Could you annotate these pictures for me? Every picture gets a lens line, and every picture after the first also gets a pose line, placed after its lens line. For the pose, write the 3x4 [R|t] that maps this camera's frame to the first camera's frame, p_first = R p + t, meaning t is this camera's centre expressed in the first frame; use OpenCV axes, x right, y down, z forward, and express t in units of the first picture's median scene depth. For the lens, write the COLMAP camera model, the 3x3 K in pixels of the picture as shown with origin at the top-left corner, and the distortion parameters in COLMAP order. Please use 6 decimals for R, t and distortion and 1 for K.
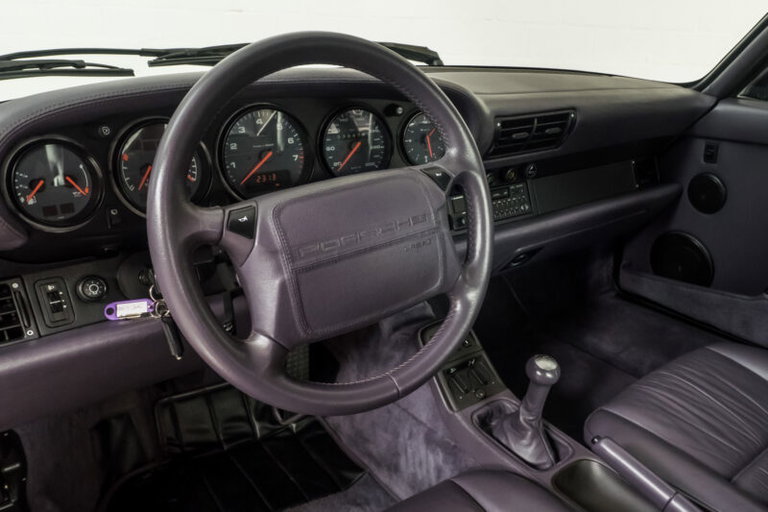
lens RADIAL K [[628.7, 0, 457.3], [0, 628.7, 291.9], [0, 0, 1]] dist [0.001010, -0.001296]
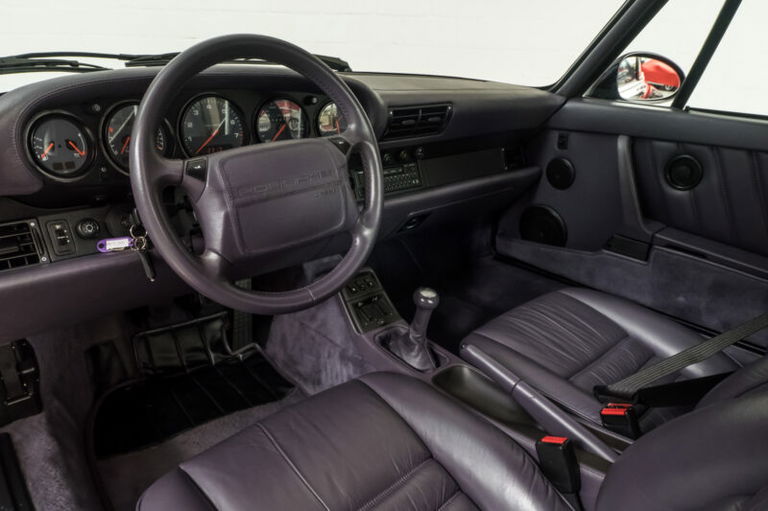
lens RADIAL K [[525.7, 0, 383.4], [0, 525.7, 291.6], [0, 0, 1]] dist [-0.000788, -0.001452]
pose [[0.999935, -0.009380, 0.006442, 0.037951], [0.009240, 0.999728, 0.021414, 0.082643], [-0.006641, -0.021353, 0.999750, -0.107708]]
